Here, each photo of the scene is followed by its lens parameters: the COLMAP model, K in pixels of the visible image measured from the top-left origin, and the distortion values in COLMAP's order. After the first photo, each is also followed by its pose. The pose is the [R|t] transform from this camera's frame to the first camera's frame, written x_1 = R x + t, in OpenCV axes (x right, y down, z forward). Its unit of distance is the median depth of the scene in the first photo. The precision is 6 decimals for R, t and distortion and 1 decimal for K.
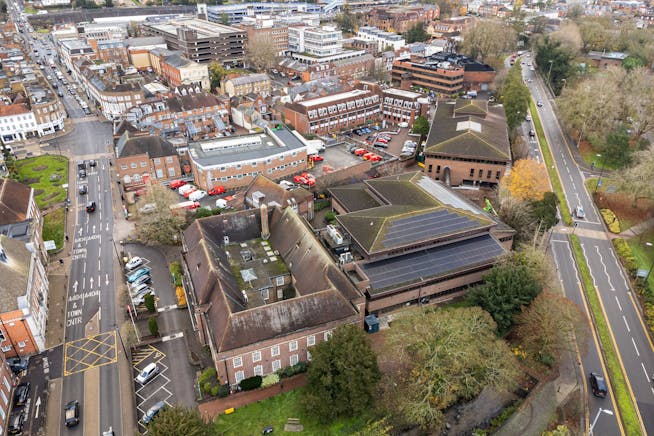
lens RADIAL K [[468.6, 0, 330.2], [0, 468.6, 238.2], [0, 0, 1]] dist [0.020146, -0.013052]
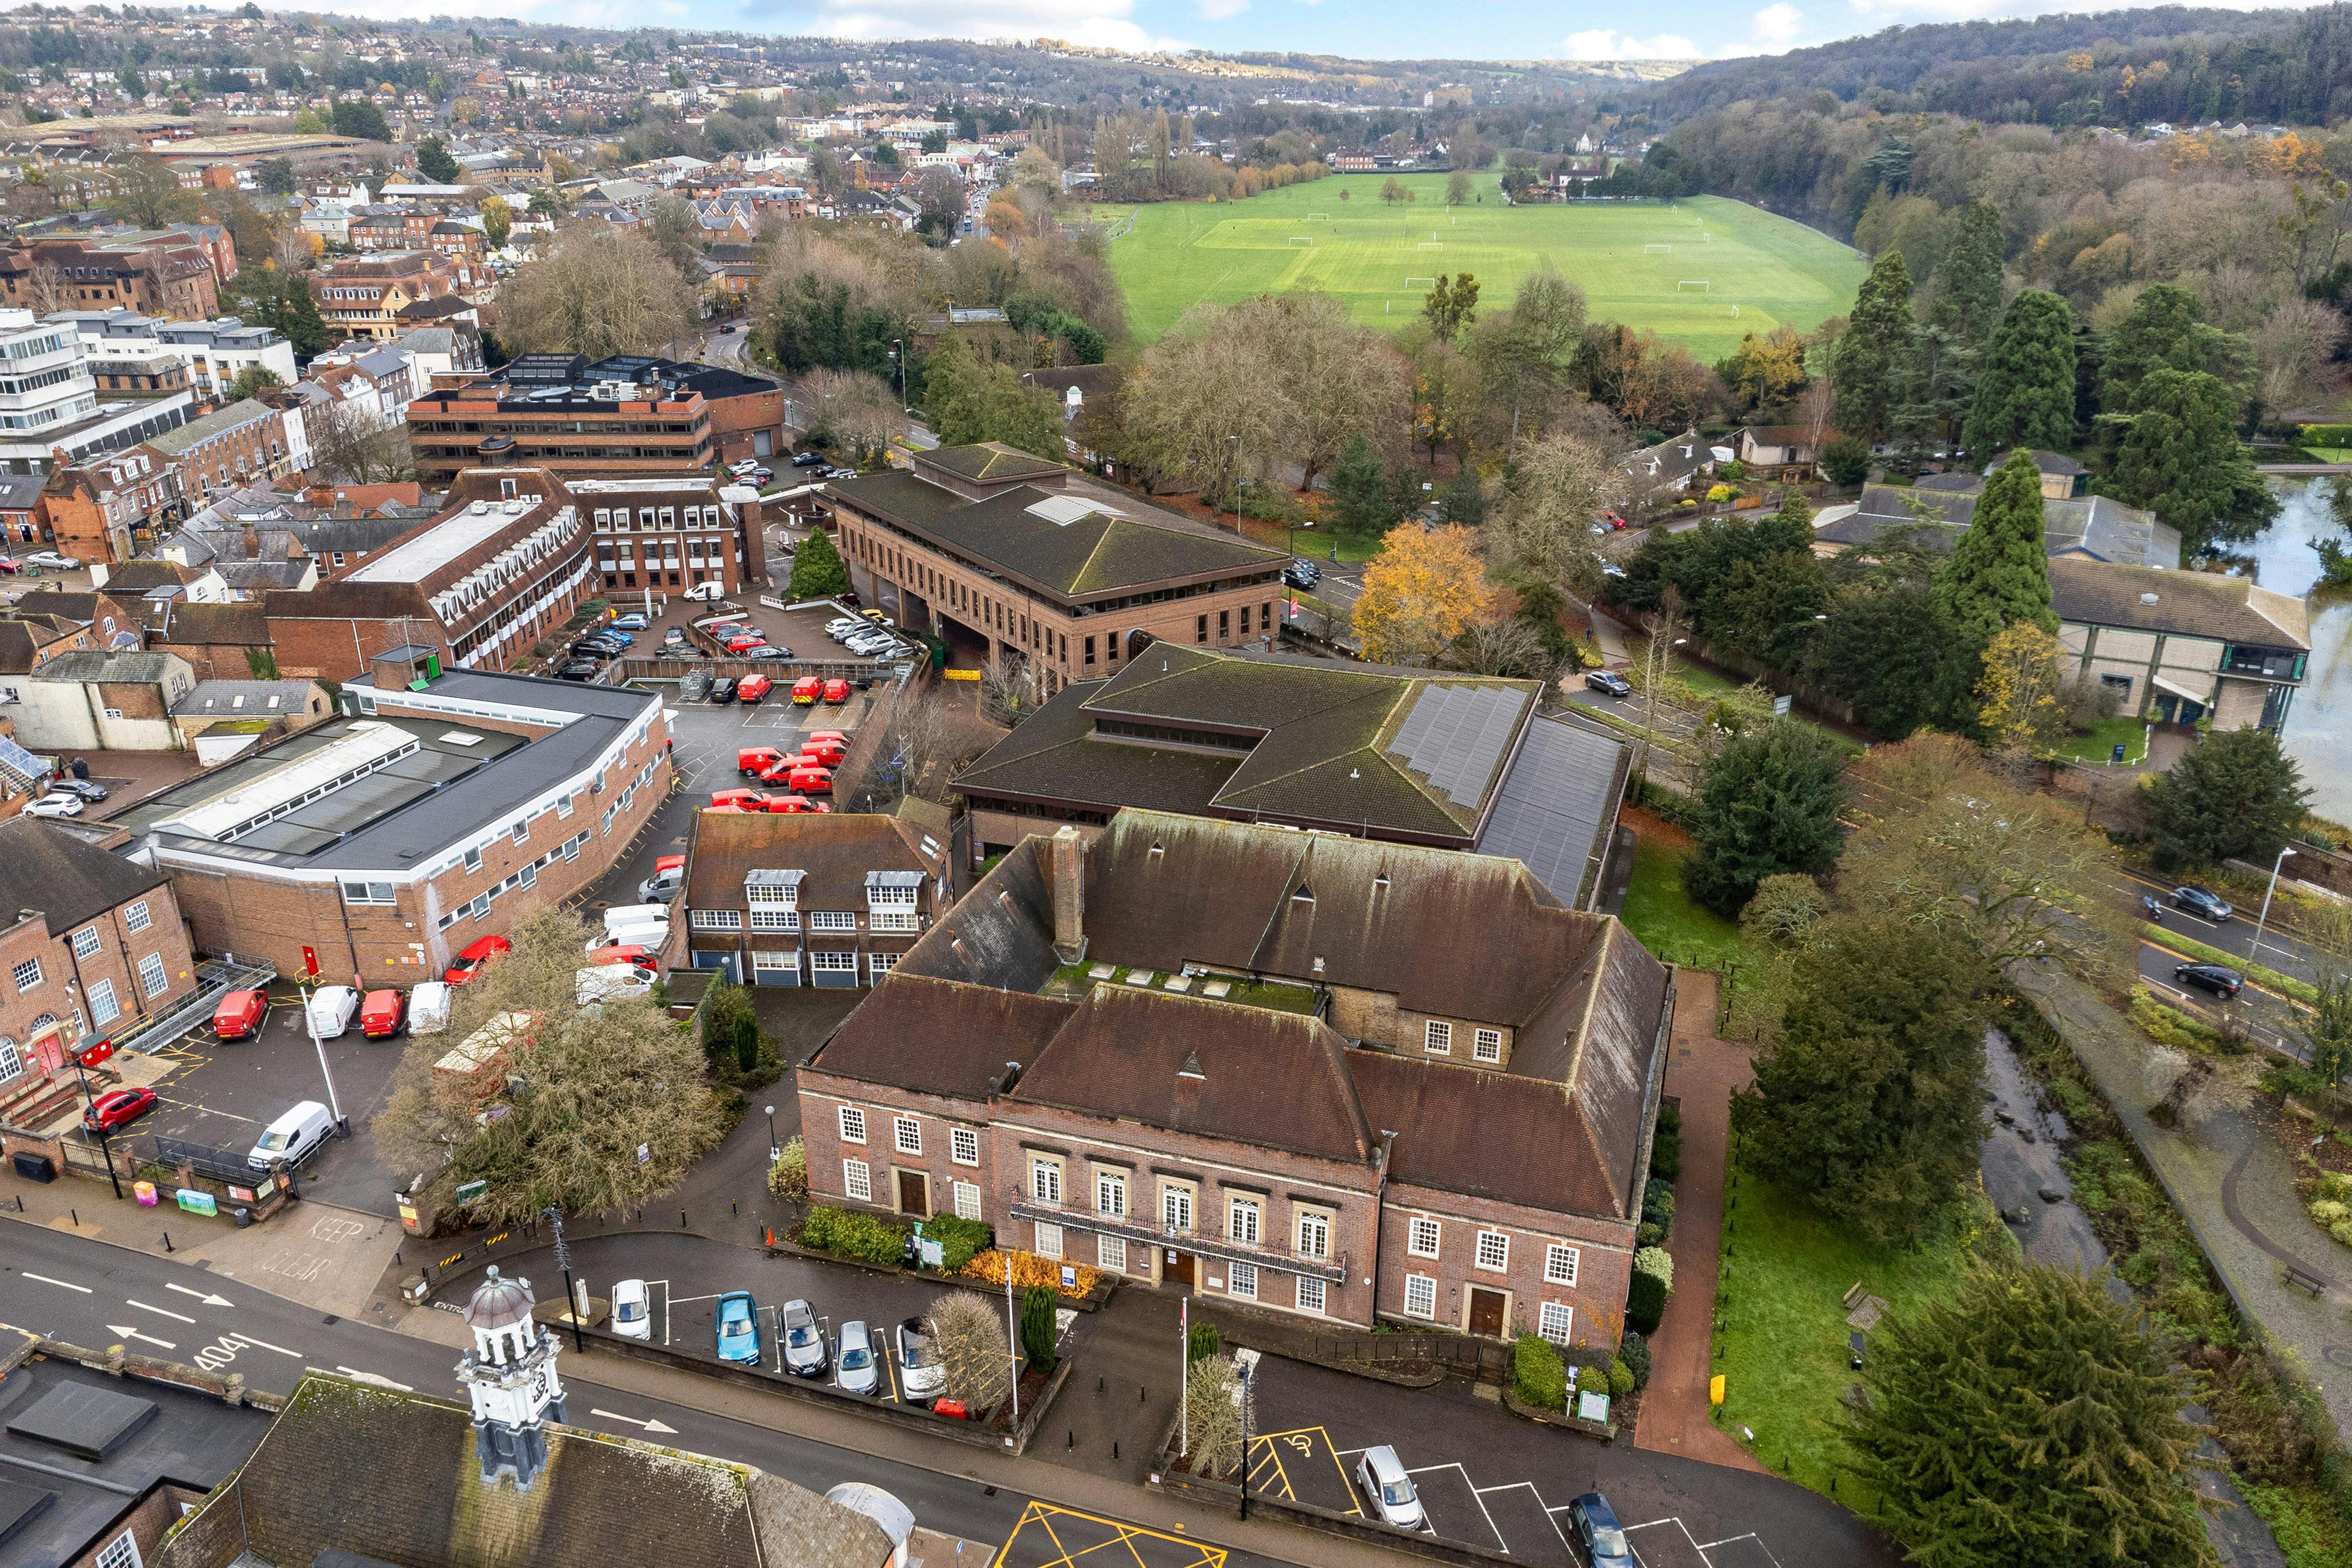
lens RADIAL K [[1739.5, 0, 1180.9], [0, 1739.5, 846.3], [0, 0, 1]] dist [0.034638, -0.034779]
pose [[0.657957, -0.306149, 0.688015, -0.426806], [0.390905, 0.919749, 0.035438, -0.039678], [-0.643650, 0.245632, 0.724830, 0.148150]]
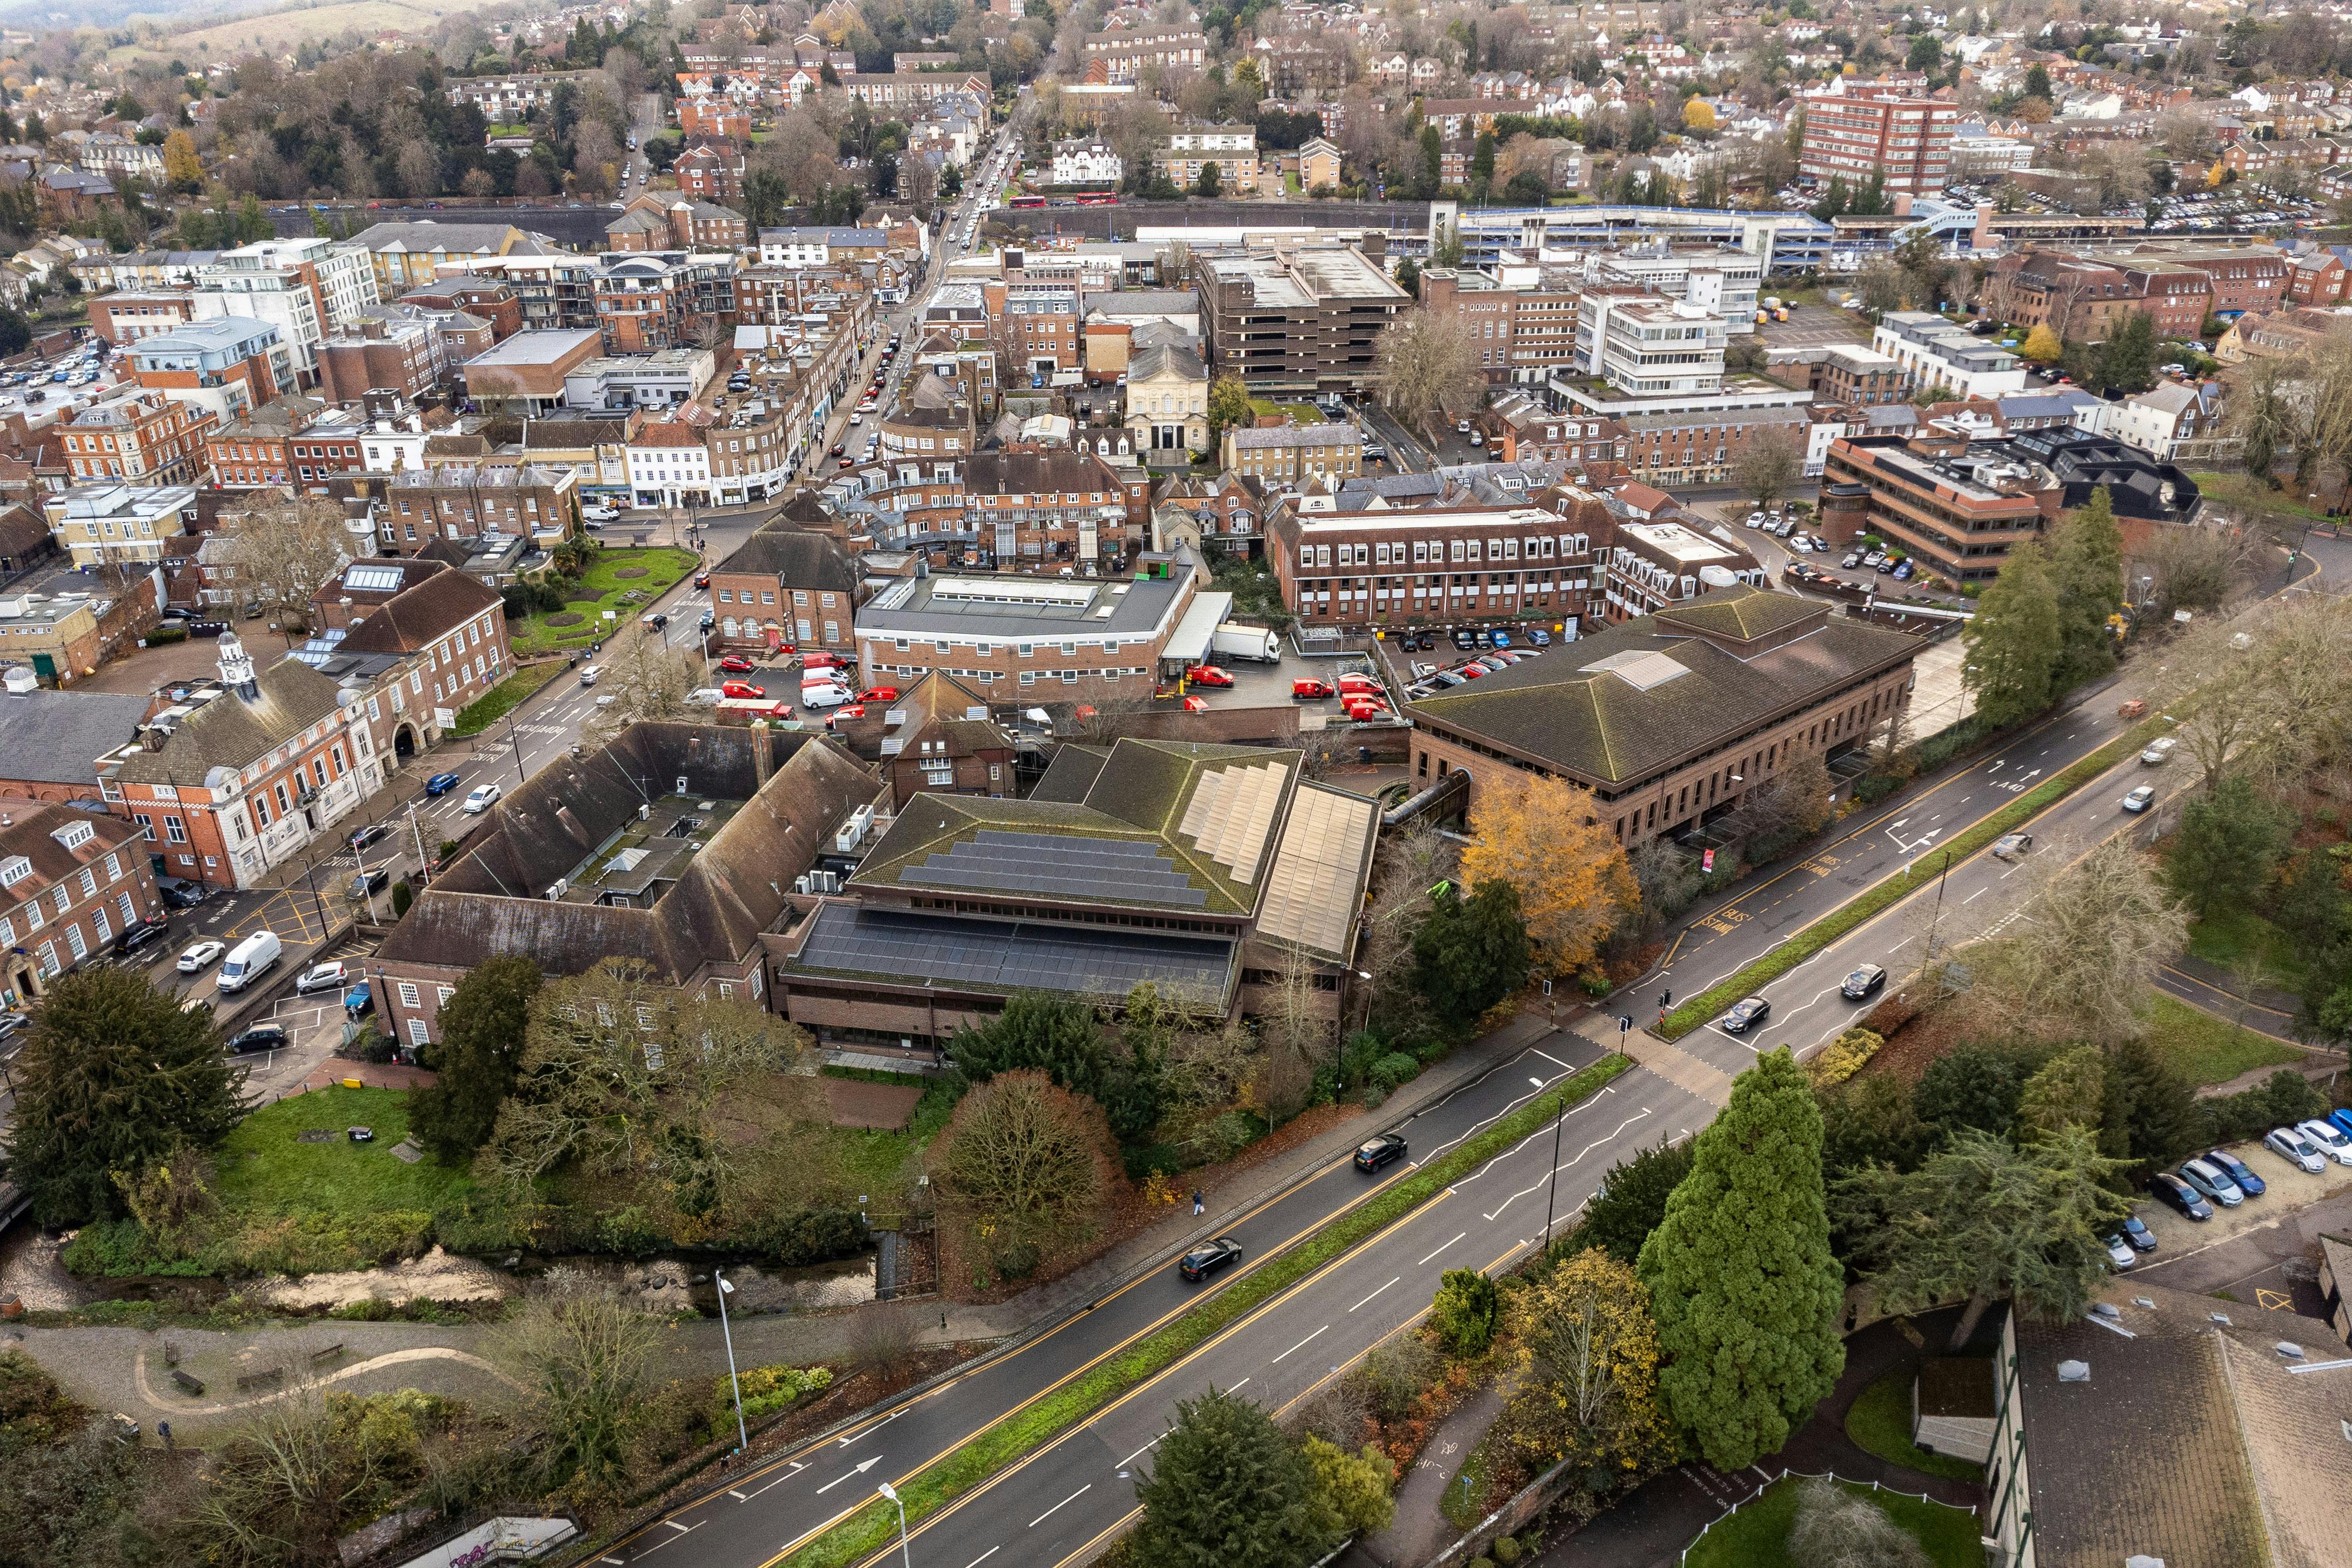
lens RADIAL K [[1685.2, 0, 1187.6], [0, 1685.2, 856.5], [0, 0, 1]] dist [0.020146, -0.013052]
pose [[0.836800, 0.242526, -0.490864, 0.507651], [-0.281013, 0.959691, -0.004893, -0.030191], [0.469892, 0.142034, 0.871222, -0.043705]]
